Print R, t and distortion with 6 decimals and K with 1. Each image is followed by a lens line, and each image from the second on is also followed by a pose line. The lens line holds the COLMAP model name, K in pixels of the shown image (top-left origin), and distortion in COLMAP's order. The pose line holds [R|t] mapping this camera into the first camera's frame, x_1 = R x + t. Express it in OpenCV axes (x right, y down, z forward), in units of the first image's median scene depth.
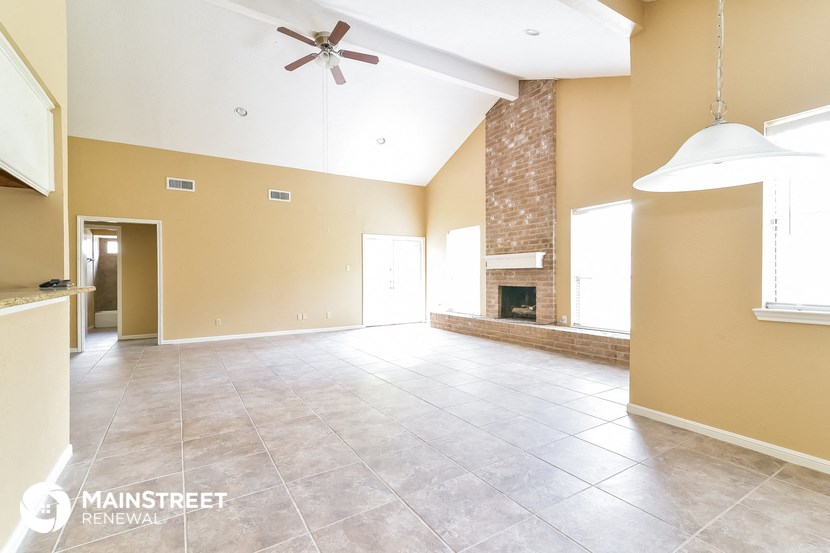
lens RADIAL K [[380.6, 0, 420.5], [0, 380.6, 278.0], [0, 0, 1]] dist [0.003290, -0.000084]
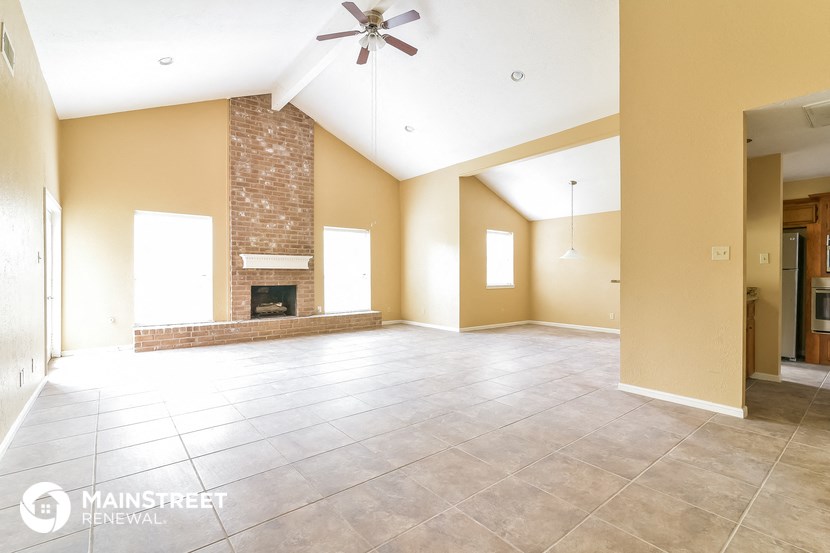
lens RADIAL K [[380.6, 0, 423.7], [0, 380.6, 275.6], [0, 0, 1]] dist [0.003290, -0.000084]
pose [[-0.122657, 0.004820, 0.992437, -0.854388], [0.007636, 0.999963, -0.003913, 0.001650], [-0.992420, 0.007098, -0.122689, 0.719256]]
